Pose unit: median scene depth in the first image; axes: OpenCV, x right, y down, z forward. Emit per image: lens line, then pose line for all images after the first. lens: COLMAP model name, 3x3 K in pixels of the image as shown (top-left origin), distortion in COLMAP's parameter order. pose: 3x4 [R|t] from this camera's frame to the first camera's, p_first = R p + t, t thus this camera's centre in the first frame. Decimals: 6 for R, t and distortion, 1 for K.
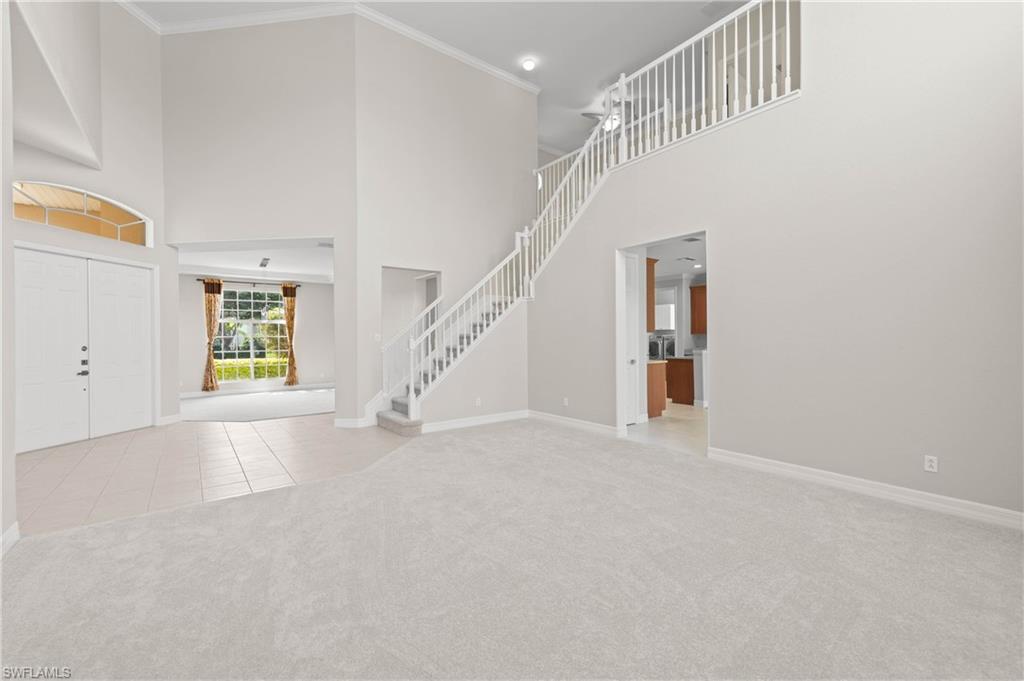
lens RADIAL K [[417.6, 0, 512.1], [0, 417.6, 340.4], [0, 0, 1]] dist [0.003295, 0.000610]
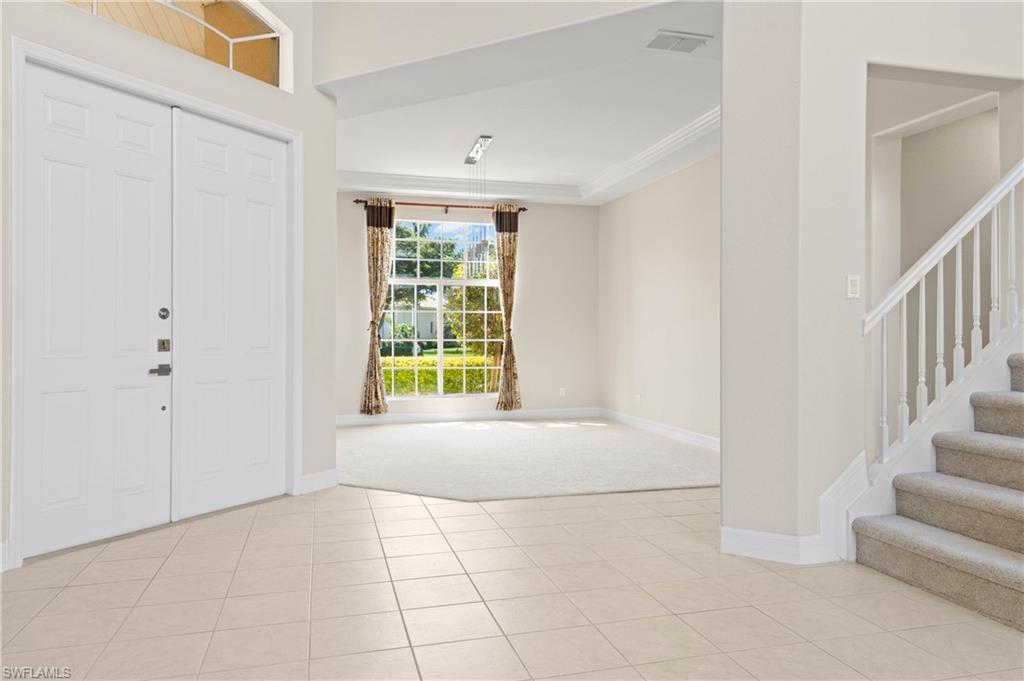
lens RADIAL K [[683.6, 0, 515.7], [0, 683.6, 333.1], [0, 0, 1]] dist [0.012086, -0.000695]
pose [[0.928252, 0.006024, -0.371902, -0.234086], [-0.008887, 0.999943, -0.005985, 0.022815], [0.371845, 0.008860, 0.928253, 0.266308]]
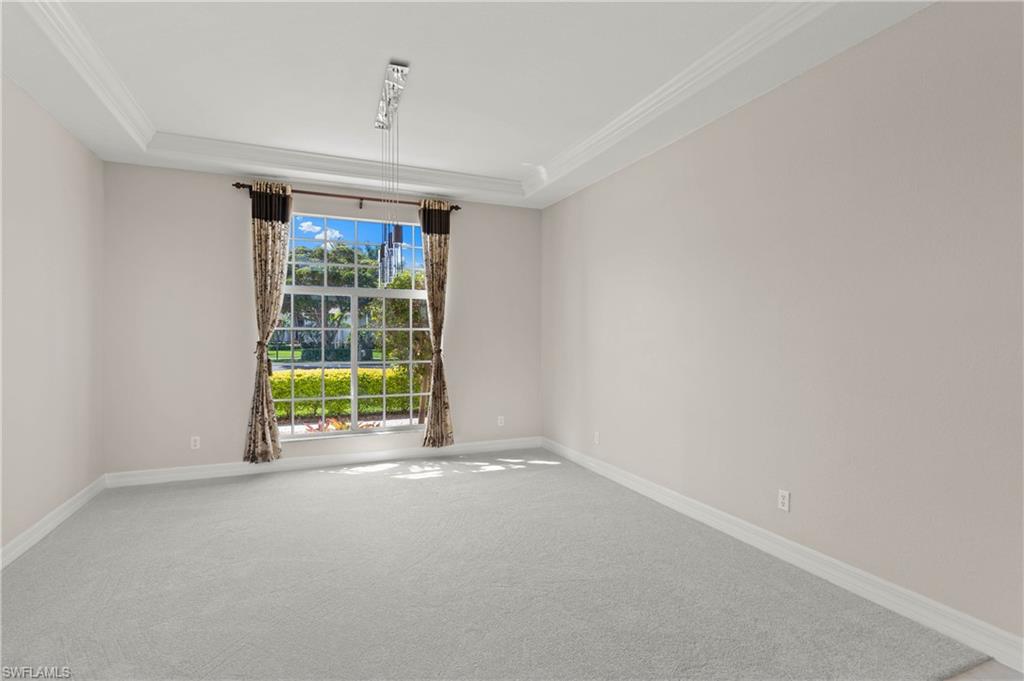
lens RADIAL K [[509.2, 0, 516.1], [0, 509.2, 339.2], [0, 0, 1]] dist [0.005447, 0.001811]
pose [[0.969325, 0.010610, -0.245554, -0.352154], [-0.010684, 0.999942, 0.001033, -0.000178], [0.245551, 0.001623, 0.969382, 0.564077]]
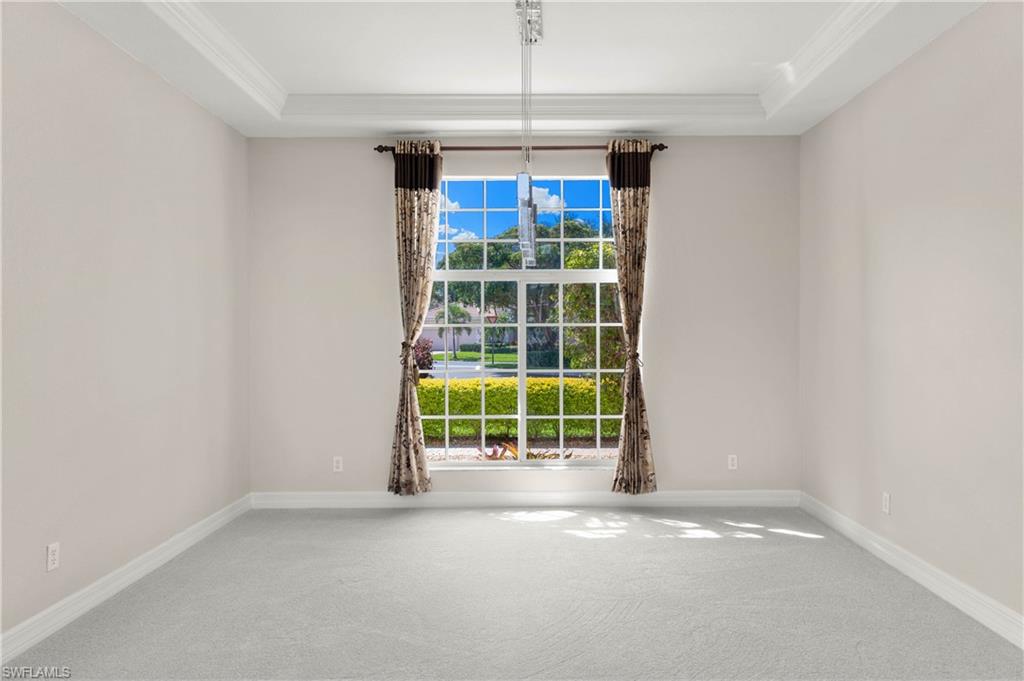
lens RADIAL K [[683.6, 0, 519.7], [0, 683.6, 340.7], [0, 0, 1]] dist [0.012086, -0.000695]
pose [[0.794920, 0.009624, -0.606639, -0.325222], [-0.006665, 0.999952, 0.007129, -0.000423], [0.606678, -0.001624, 0.794946, 0.615000]]
